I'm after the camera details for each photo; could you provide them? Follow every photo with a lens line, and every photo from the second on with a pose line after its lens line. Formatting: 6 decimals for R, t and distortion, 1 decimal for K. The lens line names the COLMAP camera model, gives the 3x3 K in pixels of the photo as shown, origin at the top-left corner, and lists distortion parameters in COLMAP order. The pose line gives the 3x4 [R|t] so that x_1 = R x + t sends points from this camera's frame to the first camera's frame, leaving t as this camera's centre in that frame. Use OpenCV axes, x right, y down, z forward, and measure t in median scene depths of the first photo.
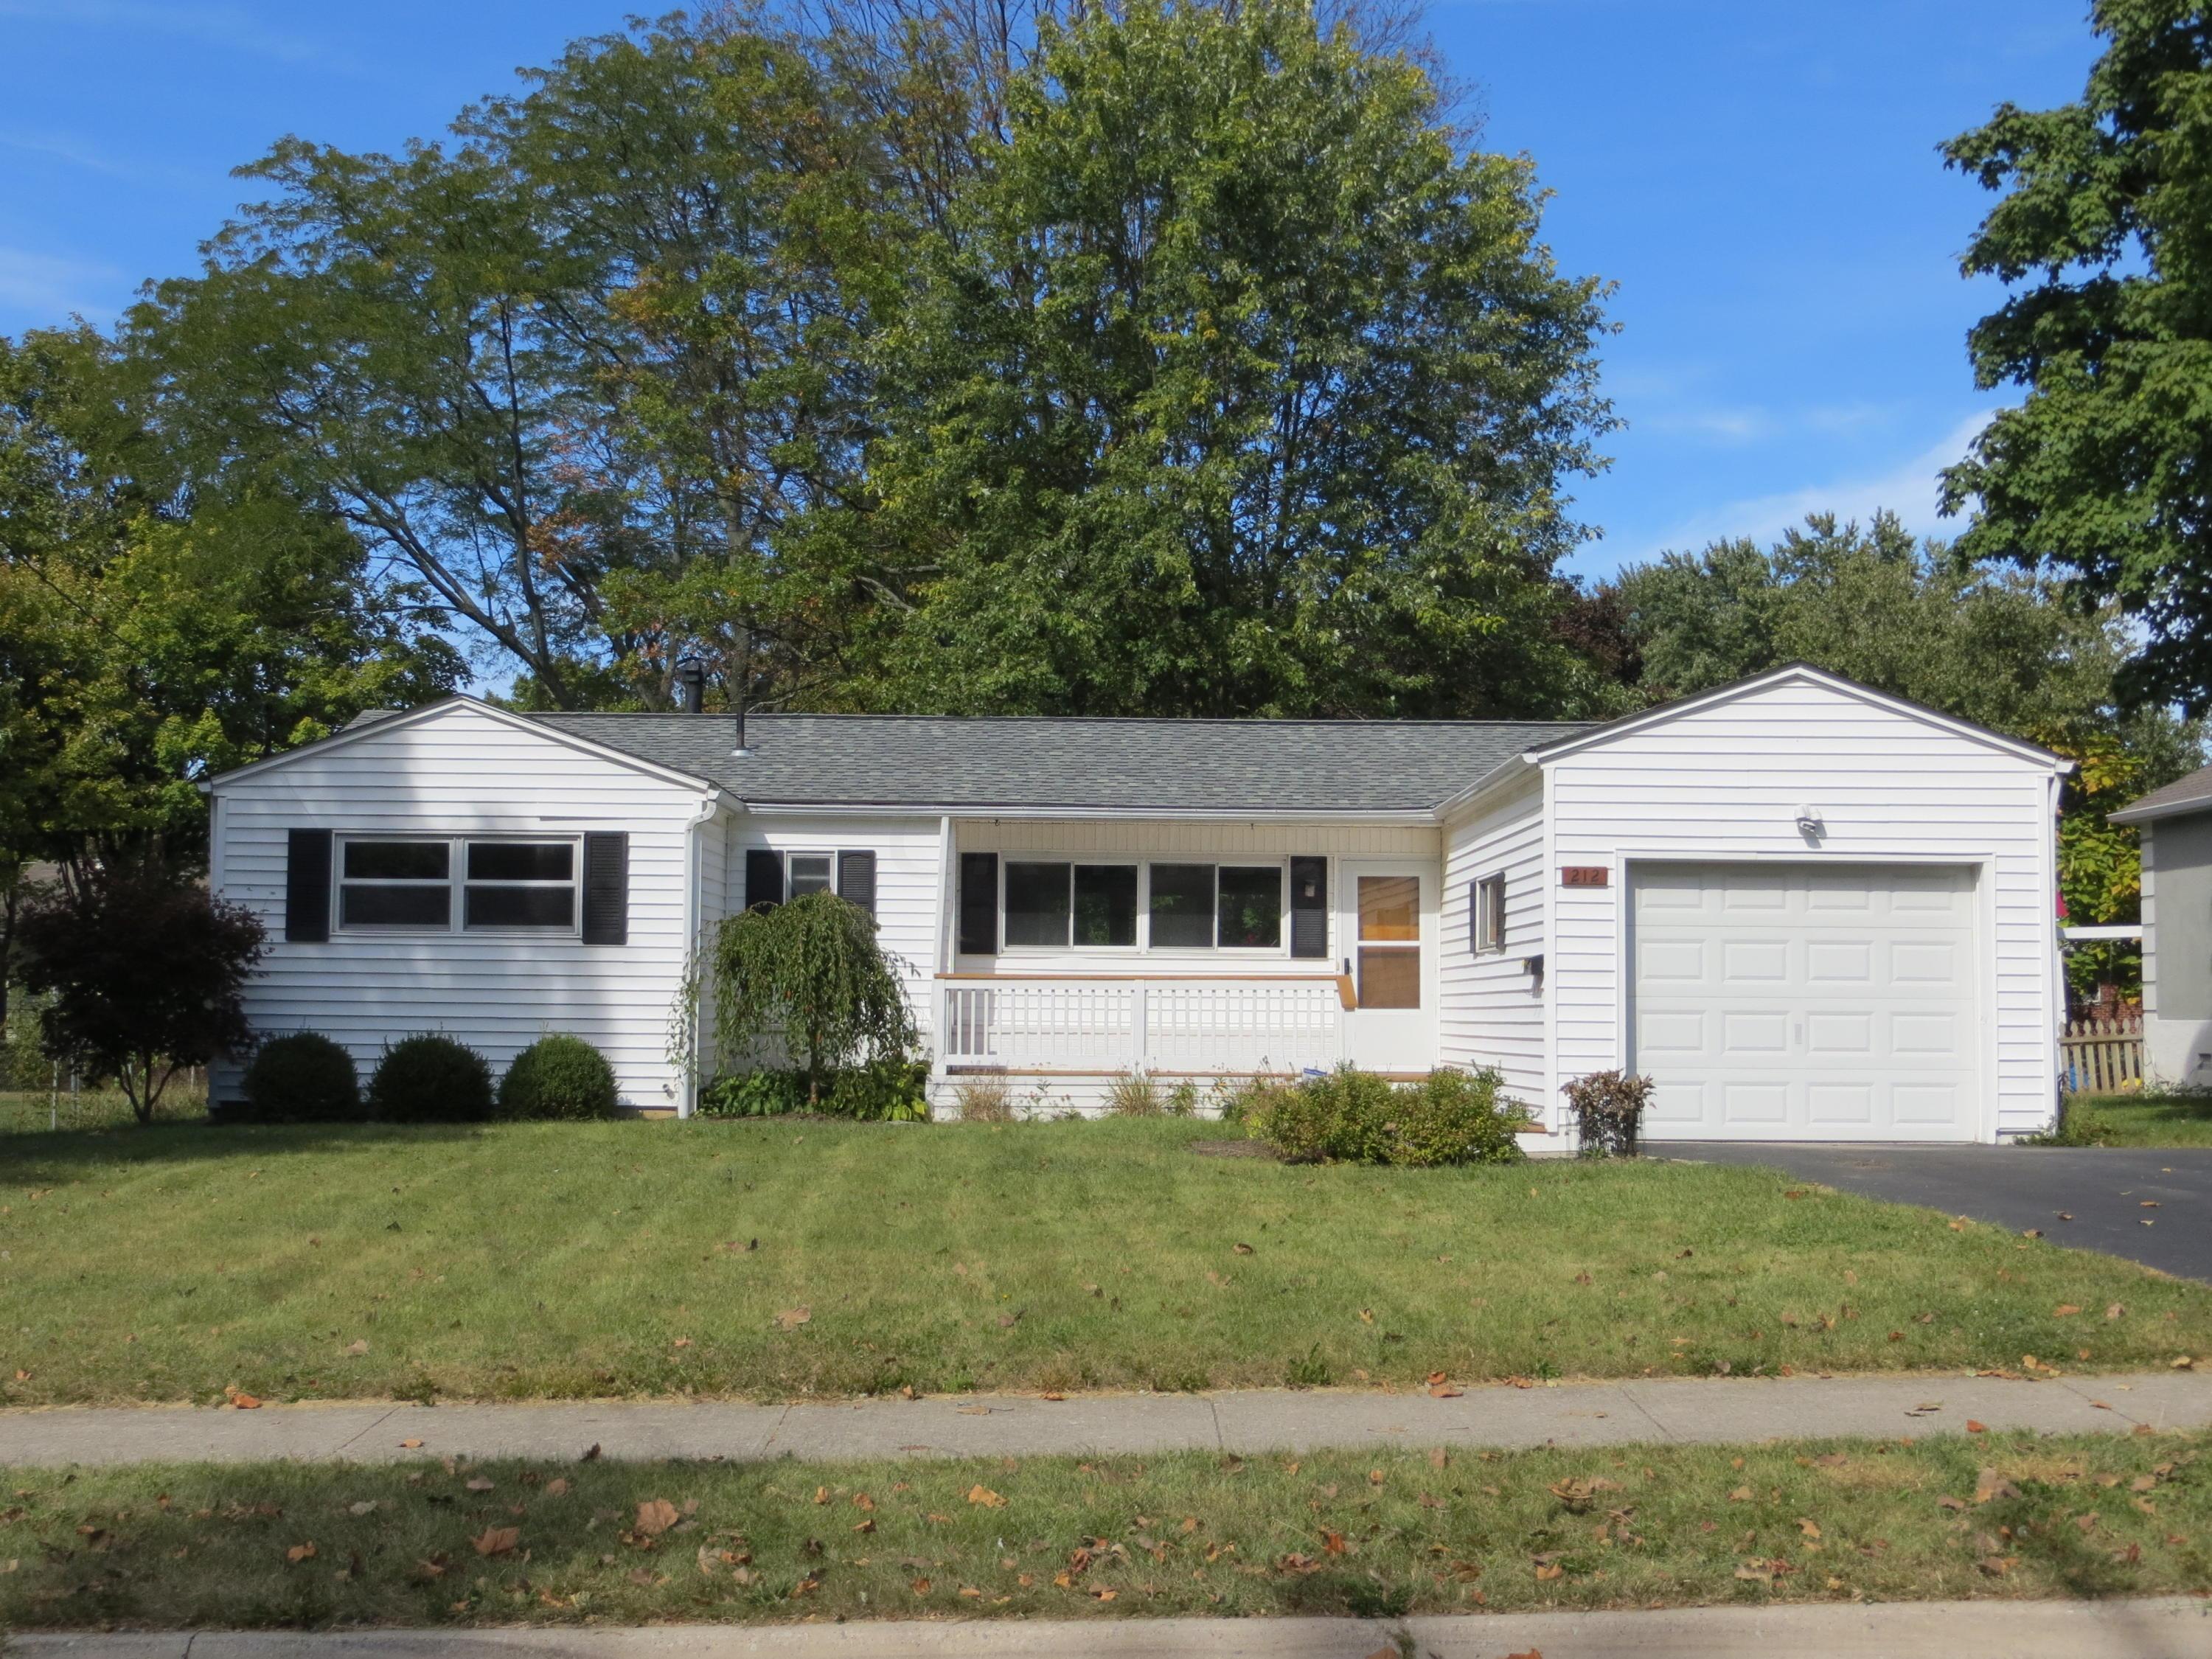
lens RADIAL K [[2711.8, 0, 1082.0], [0, 2711.8, 836.1], [0, 0, 1]] dist [-0.017618, 0.000000]
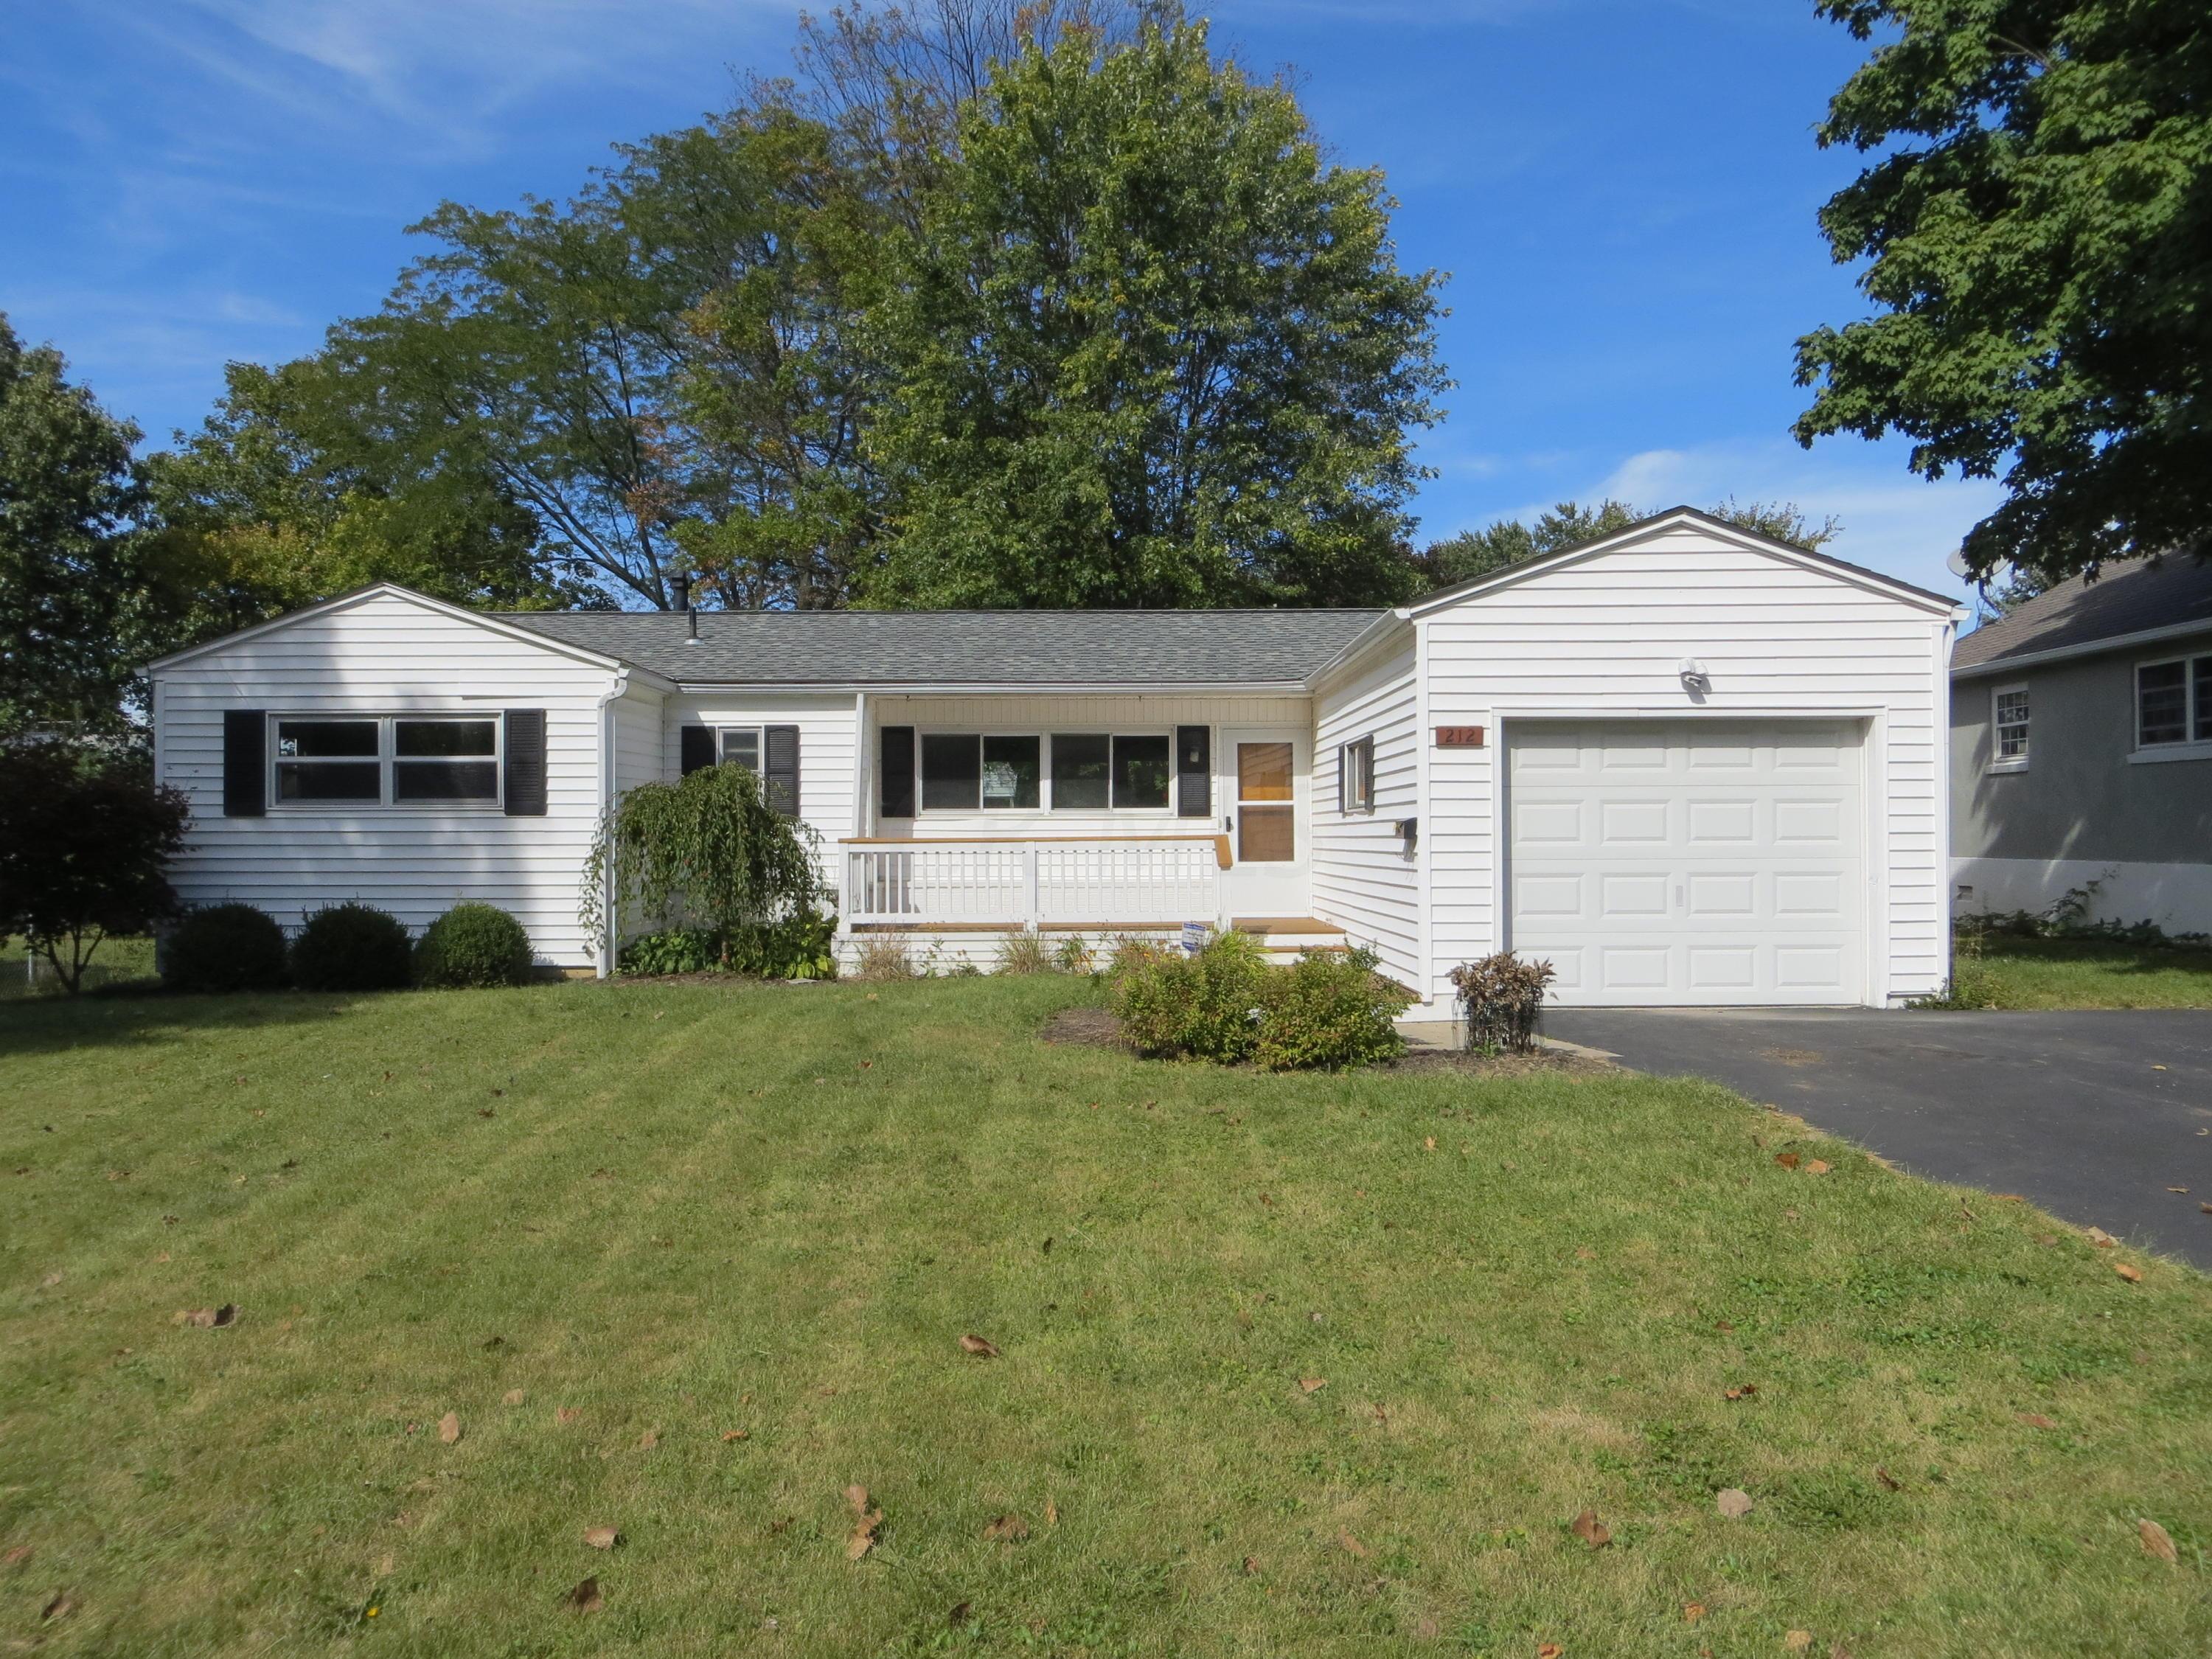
lens RADIAL K [[1670.8, 0, 1098.6], [0, 1670.8, 818.7], [0, 0, 1]] dist [-0.011600, -0.001423]
pose [[0.999911, -0.013193, 0.002051, 0.047441], [0.013063, 0.998453, 0.054050, 0.008892], [-0.002760, -0.054019, 0.998536, 0.345944]]
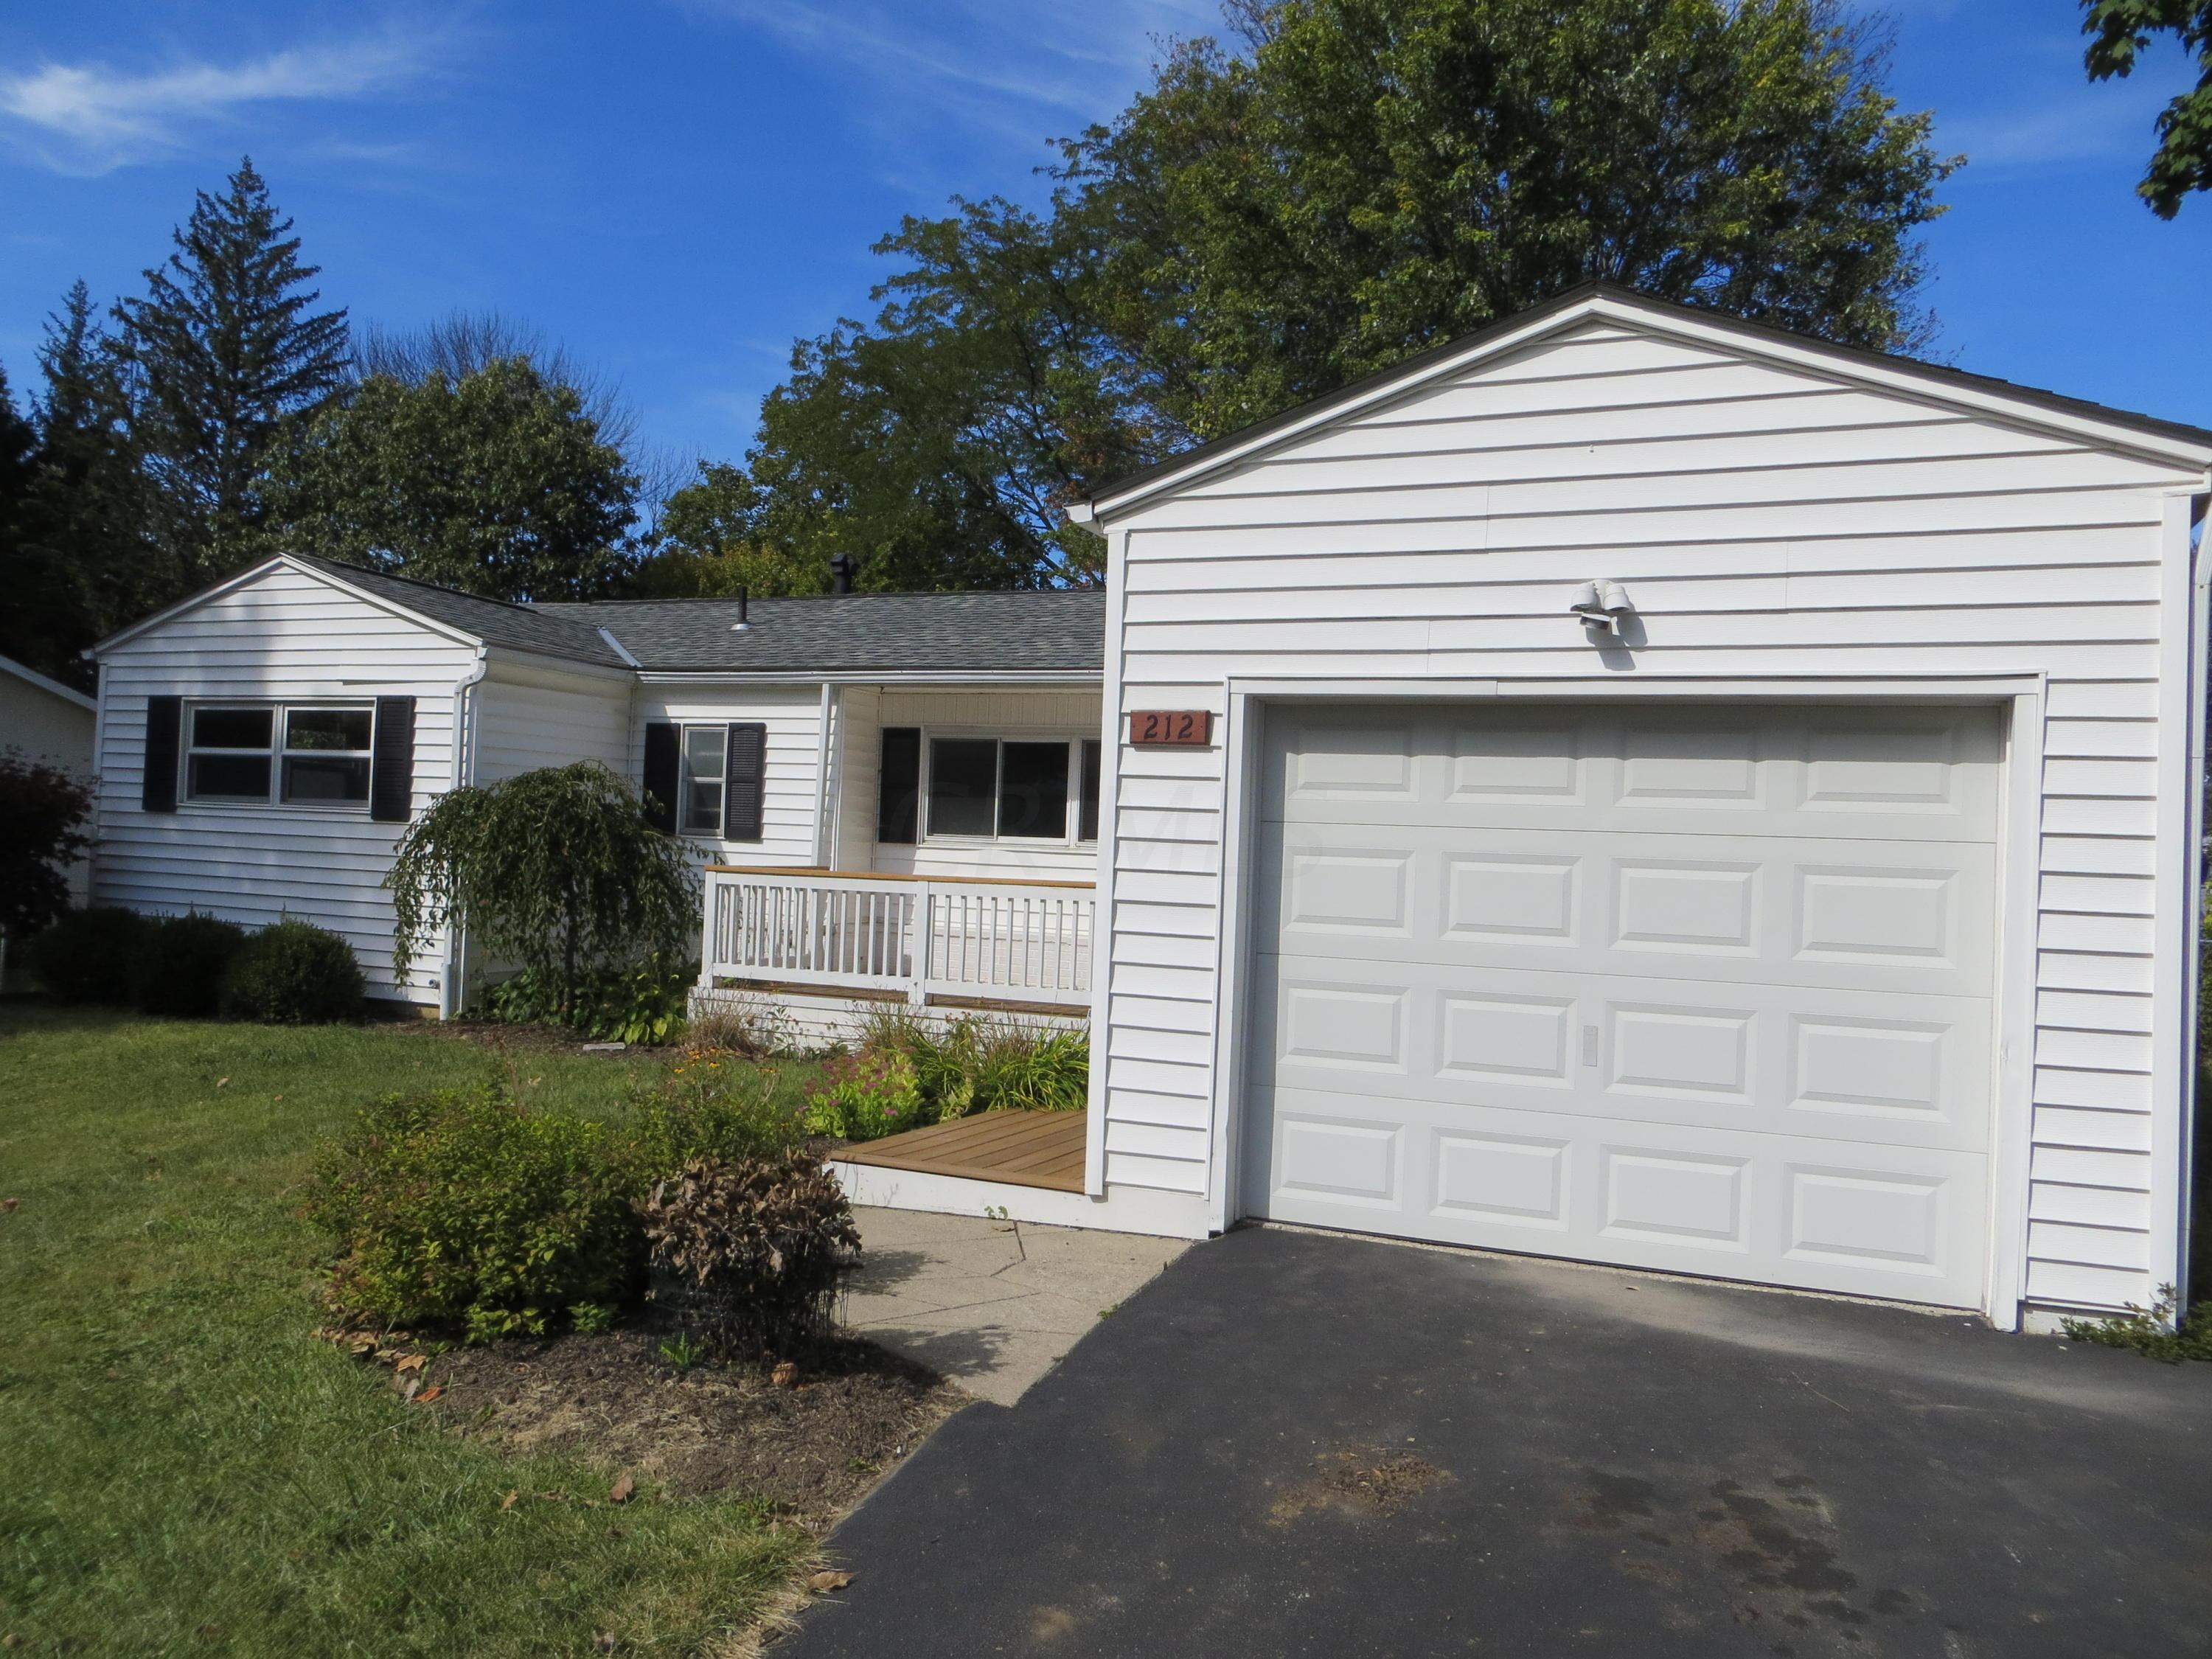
lens RADIAL K [[1670.8, 0, 1071.5], [0, 1670.8, 821.7], [0, 0, 1]] dist [-0.011600, -0.001423]
pose [[0.914452, 0.021090, -0.404144, 0.256850], [-0.006791, 0.999300, 0.036782, 0.018176], [0.404637, -0.030891, 0.913955, 0.583770]]
